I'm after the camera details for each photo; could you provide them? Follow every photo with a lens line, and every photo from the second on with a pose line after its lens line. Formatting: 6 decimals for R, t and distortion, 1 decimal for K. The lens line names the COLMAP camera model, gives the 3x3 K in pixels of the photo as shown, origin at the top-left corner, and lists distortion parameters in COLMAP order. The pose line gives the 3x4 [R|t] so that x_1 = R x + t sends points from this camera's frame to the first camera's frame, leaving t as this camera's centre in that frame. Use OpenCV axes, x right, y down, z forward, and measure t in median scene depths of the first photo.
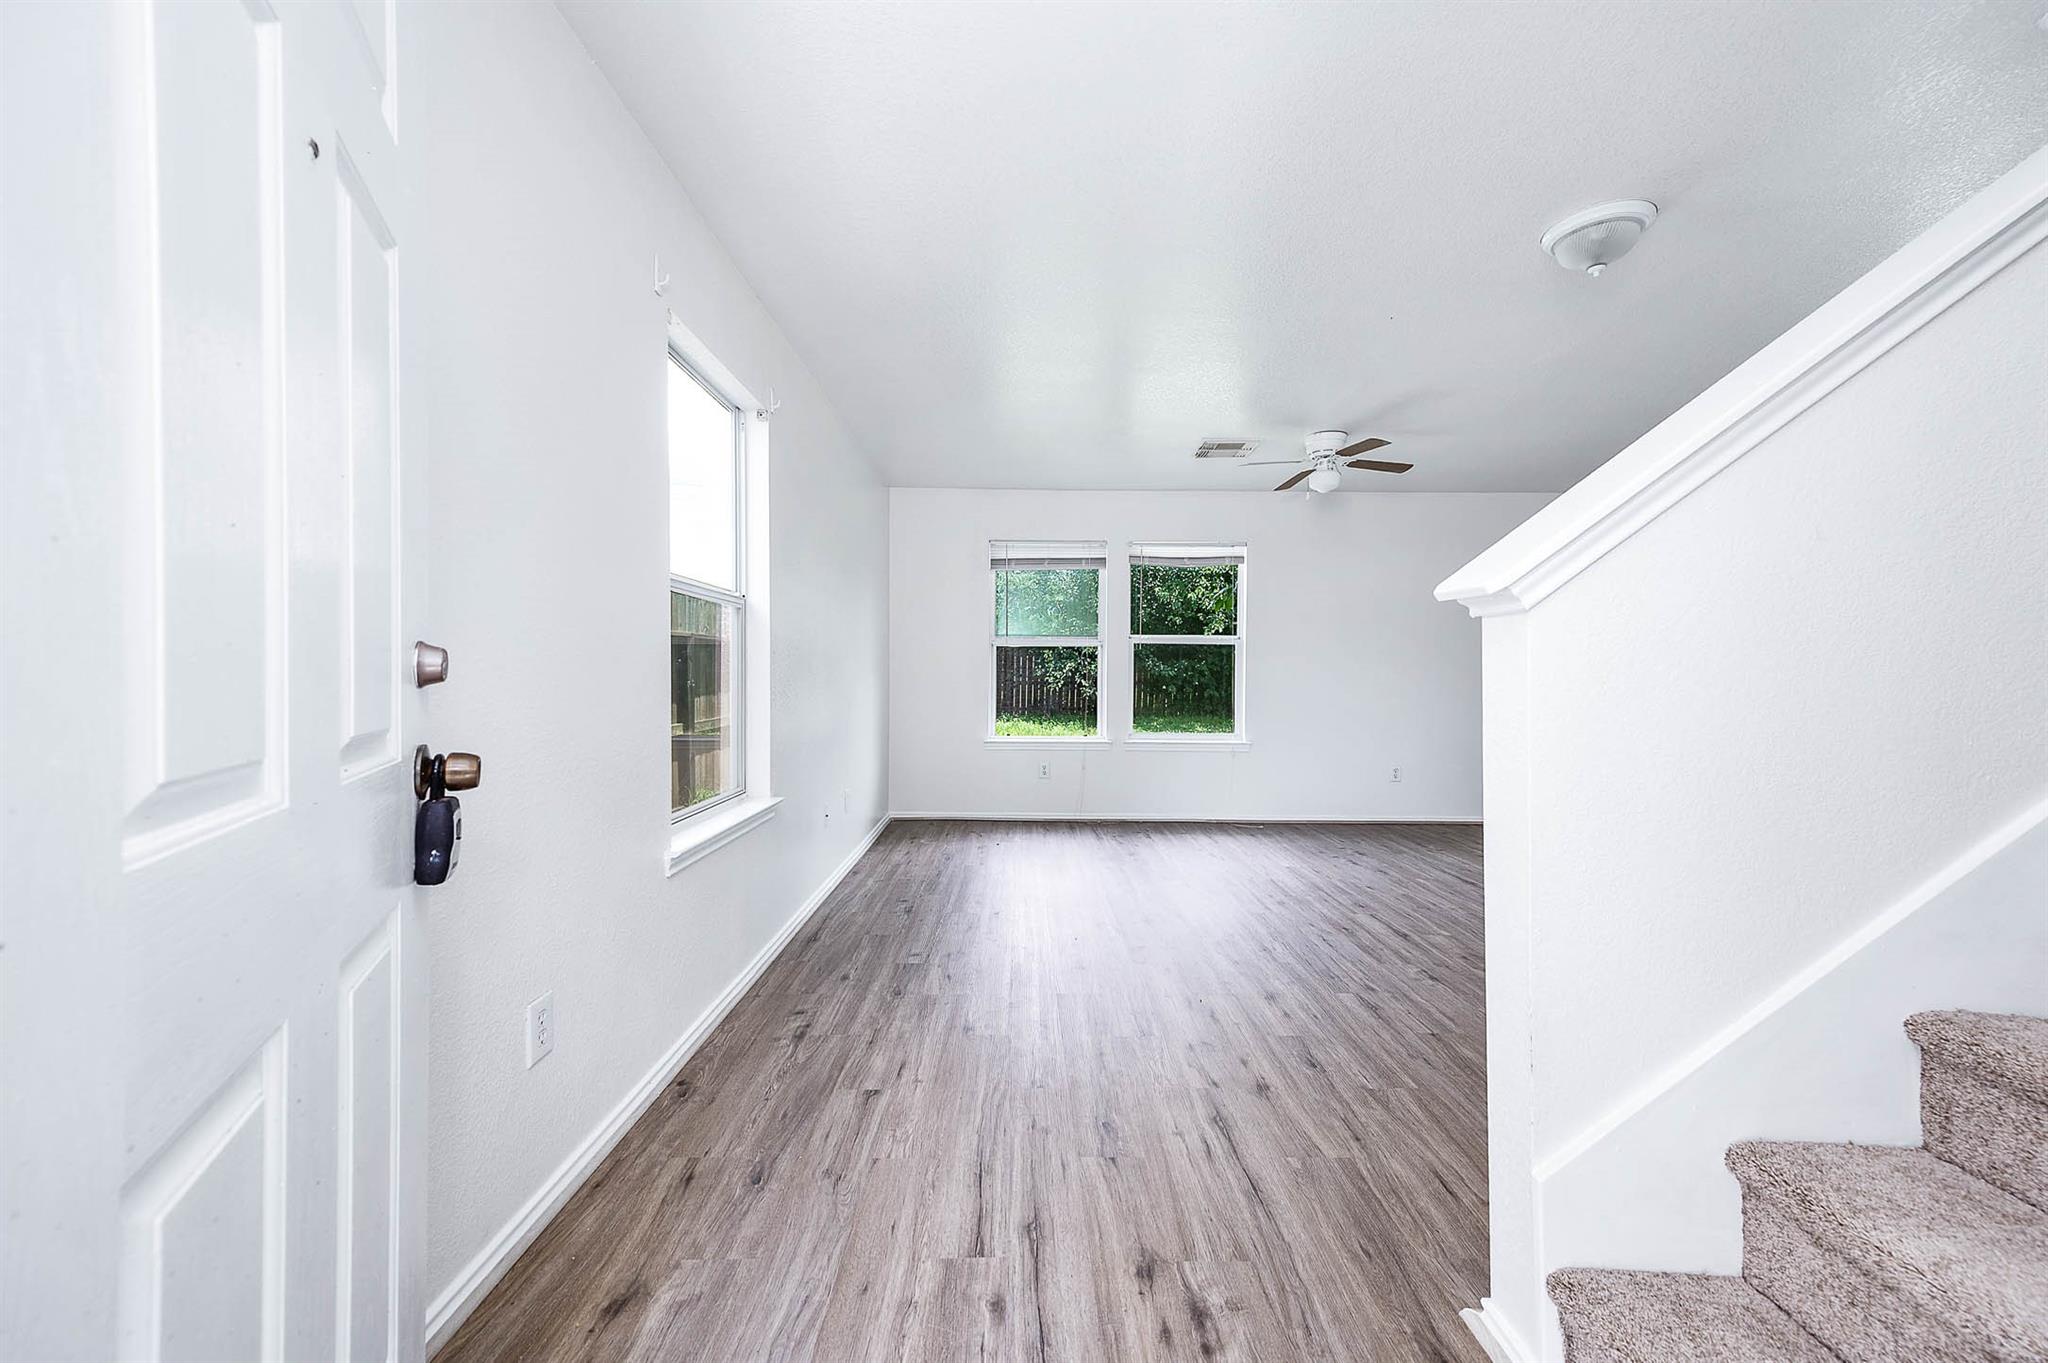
lens RADIAL K [[795.3, 0, 1023.6], [0, 795.3, 674.8], [0, 0, 1]] dist [0.003153, 0.000725]
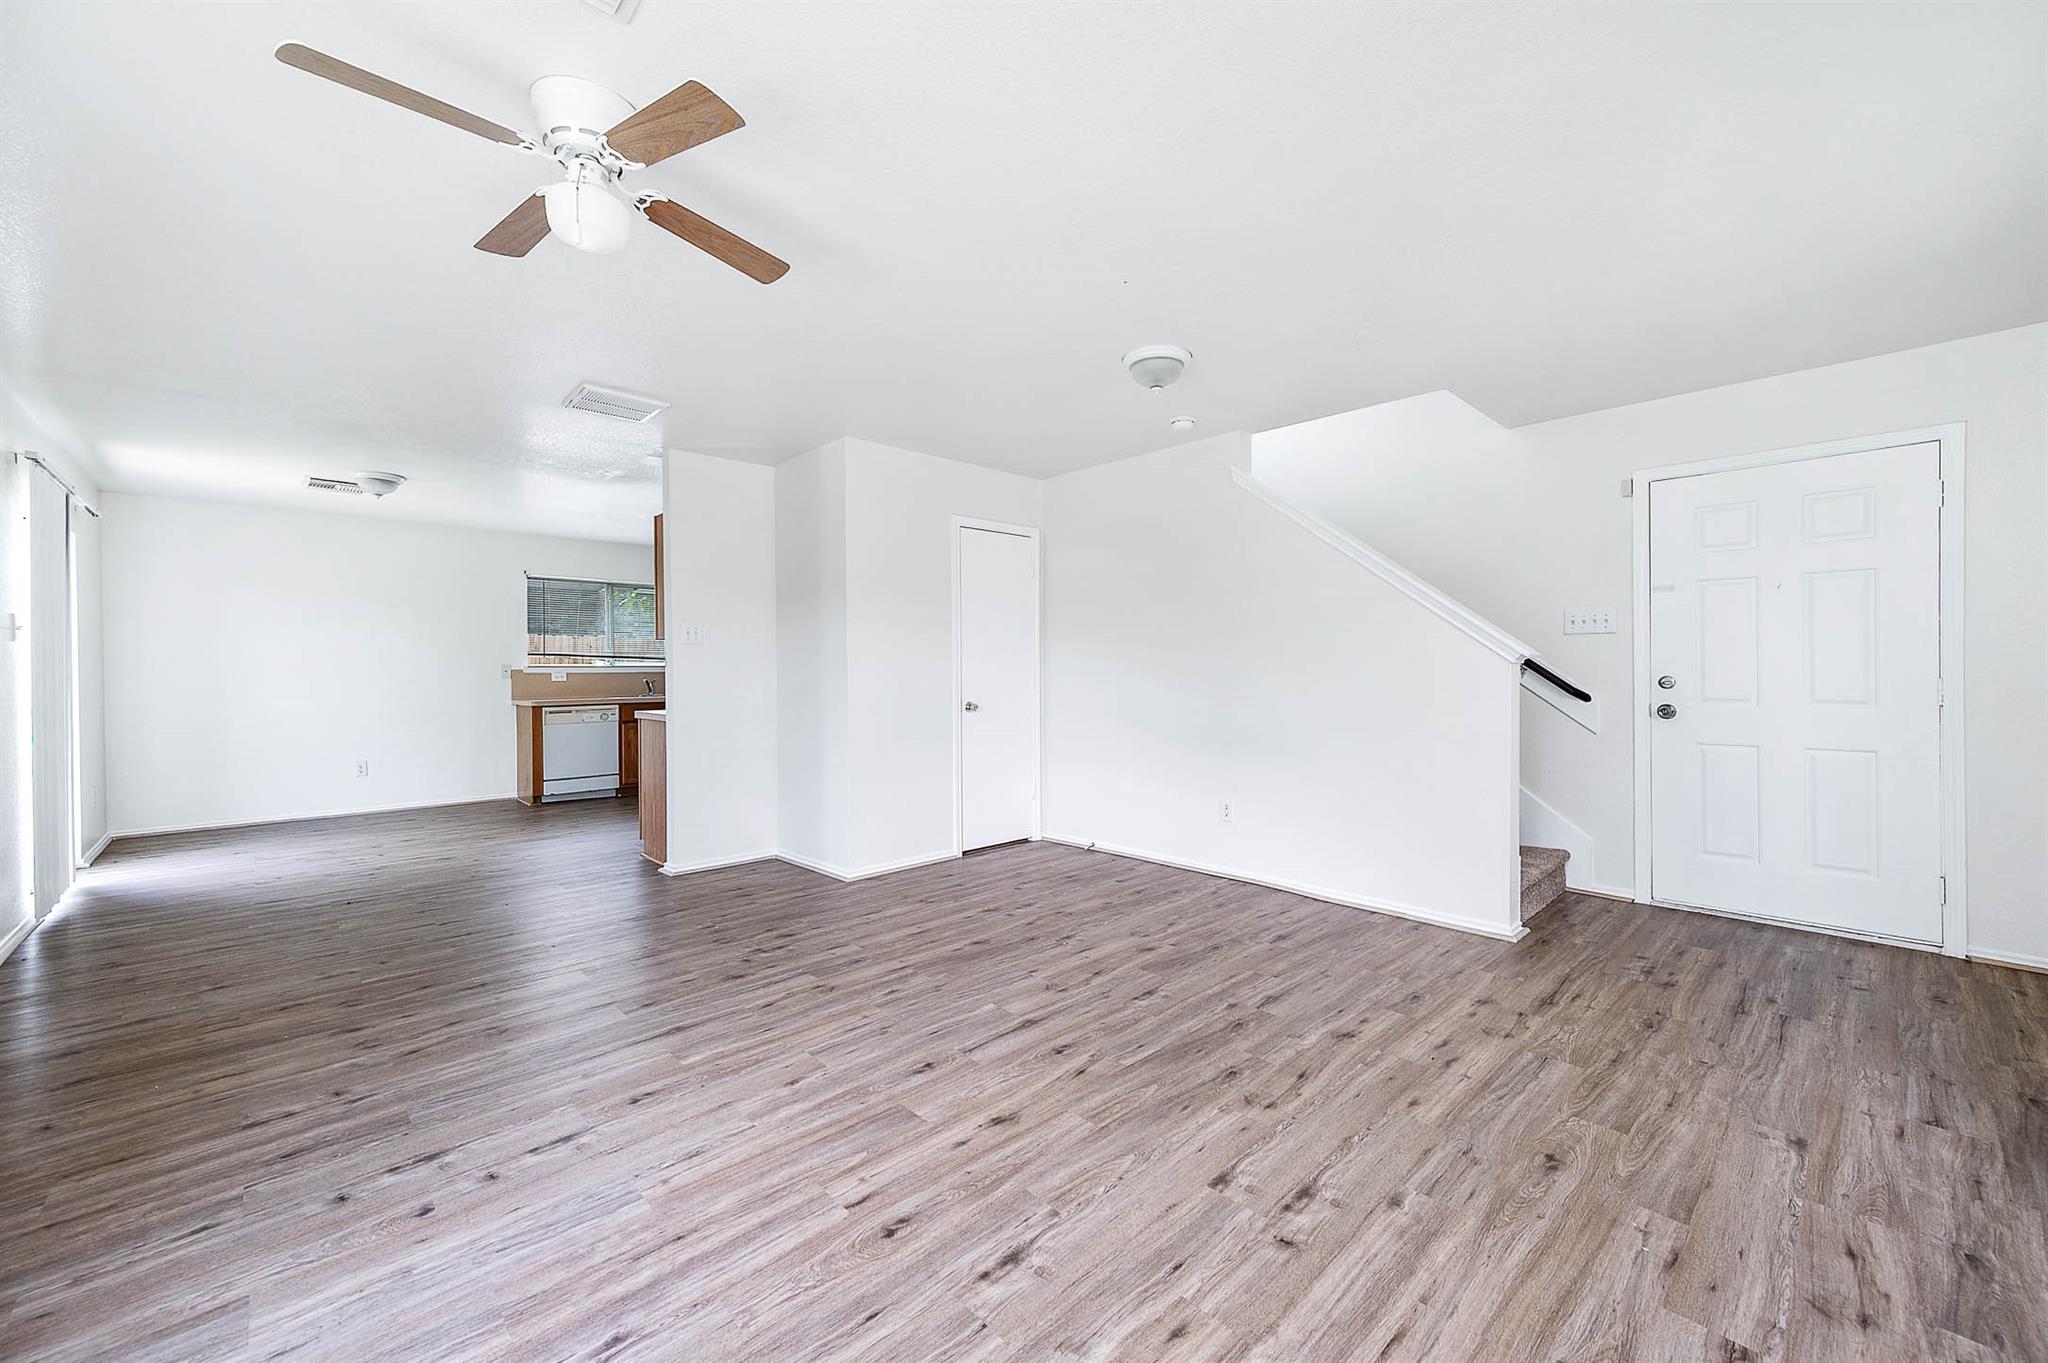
lens RADIAL K [[795.3, 0, 1028.3], [0, 795.3, 677.6], [0, 0, 1]] dist [0.003153, 0.000725]
pose [[-0.678588, -0.001165, 0.734518, -0.157796], [0.004915, 0.999969, 0.006128, -0.028788], [-0.734502, 0.007769, -0.678562, 2.469423]]
